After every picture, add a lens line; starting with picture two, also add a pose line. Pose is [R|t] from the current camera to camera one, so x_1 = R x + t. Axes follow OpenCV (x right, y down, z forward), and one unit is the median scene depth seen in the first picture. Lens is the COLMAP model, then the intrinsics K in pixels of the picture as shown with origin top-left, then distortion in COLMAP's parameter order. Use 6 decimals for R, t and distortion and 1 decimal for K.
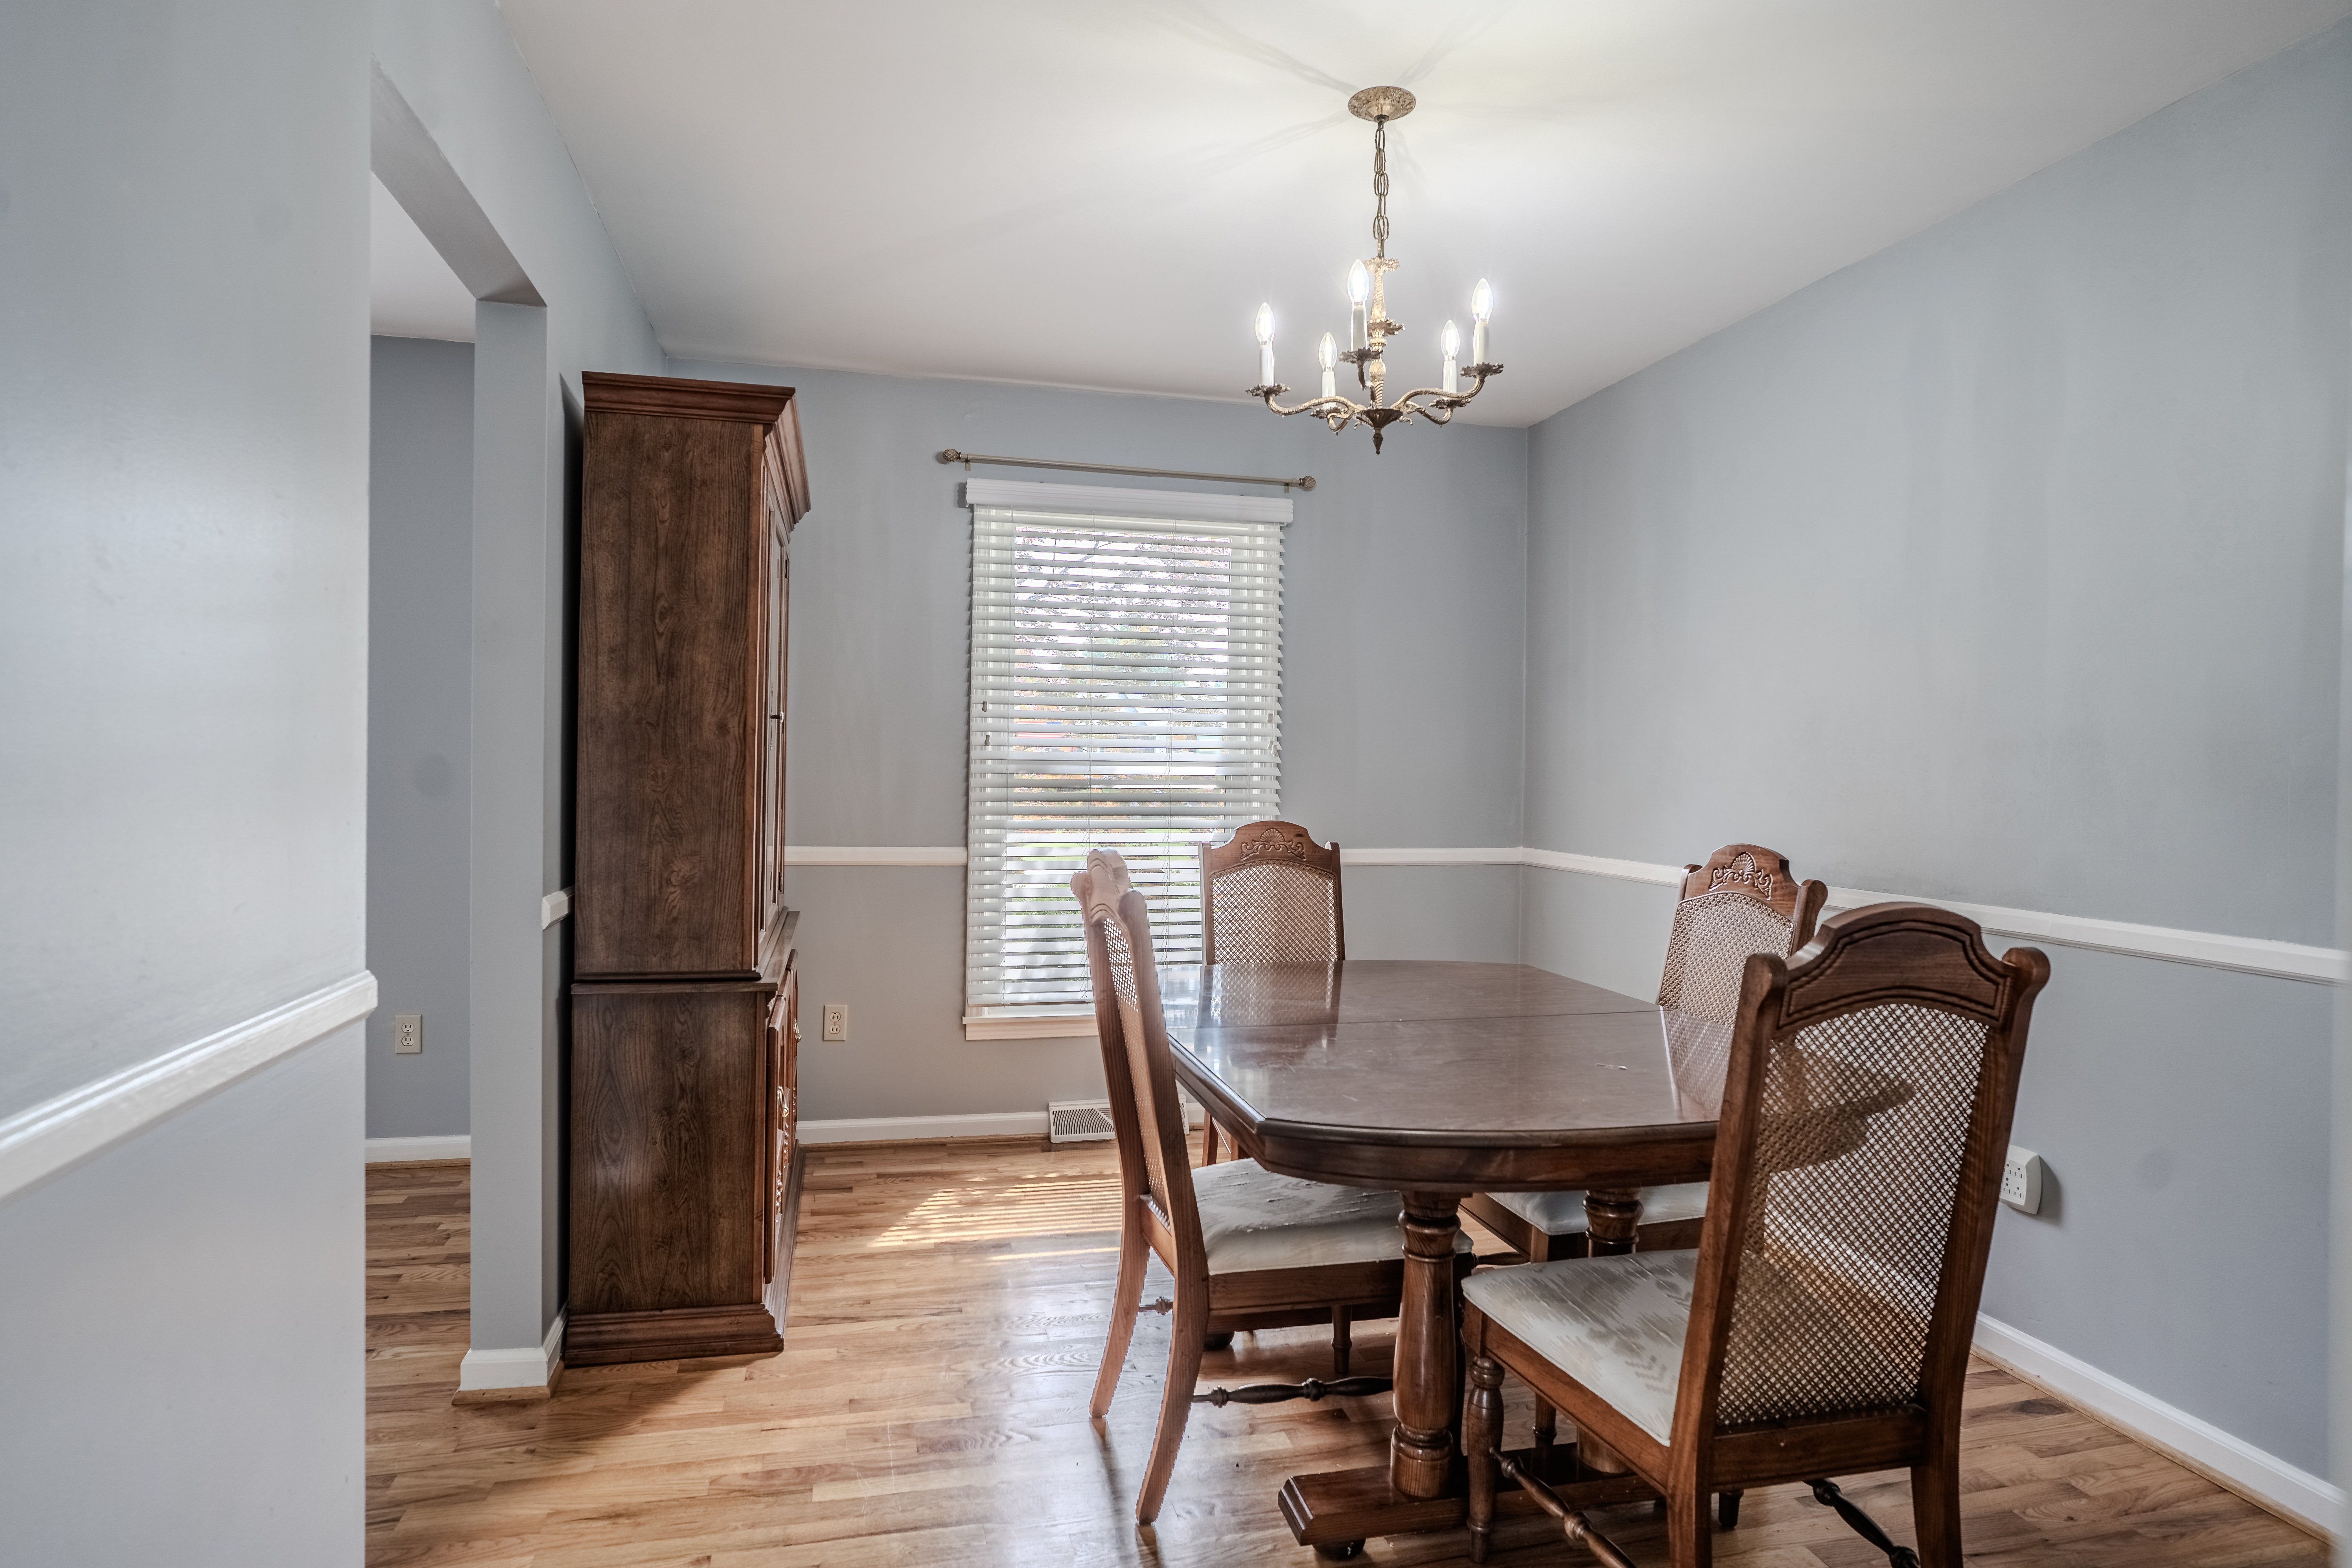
lens RADIAL K [[1287.6, 0, 1172.6], [0, 1287.6, 783.9], [0, 0, 1]] dist [-0.054214, 0.035947]
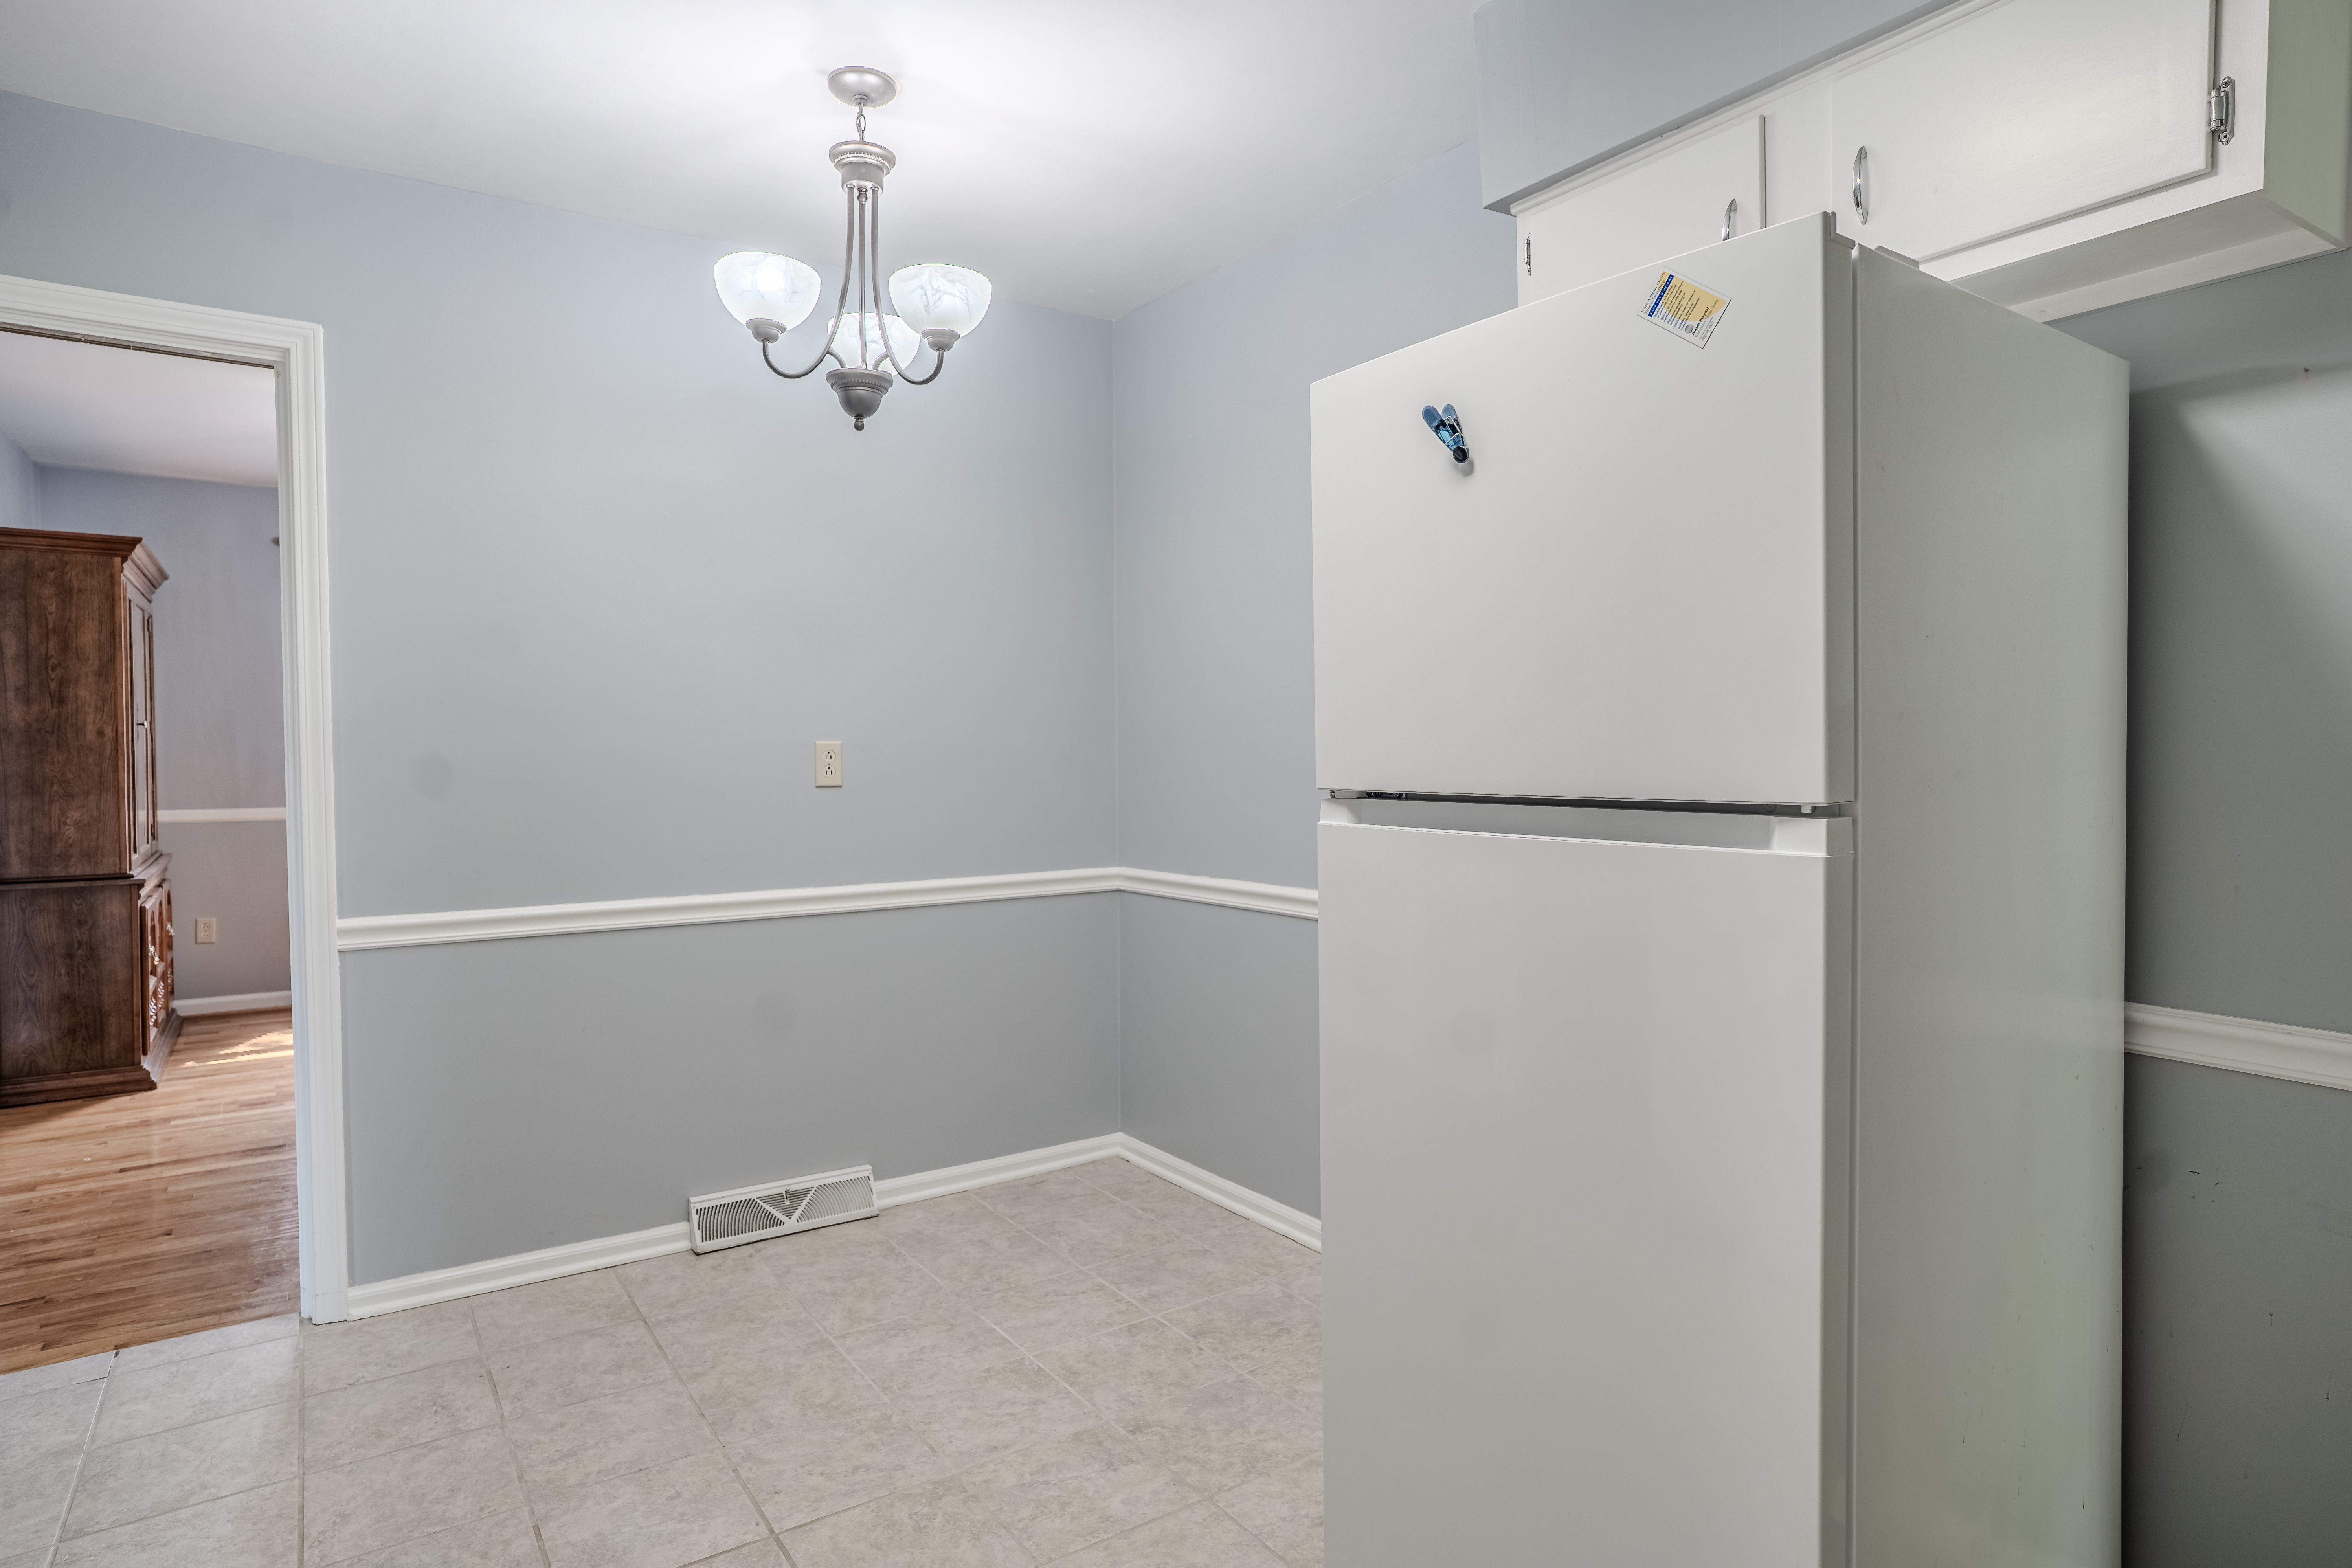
lens RADIAL K [[1287.6, 0, 1172.6], [0, 1287.6, 783.9], [0, 0, 1]] dist [-0.054214, 0.035947]
pose [[0.935458, -0.029374, 0.352216, 0.402304], [0.021663, 0.999432, 0.025814, 0.012047], [-0.352774, -0.016518, 0.935563, -1.109548]]
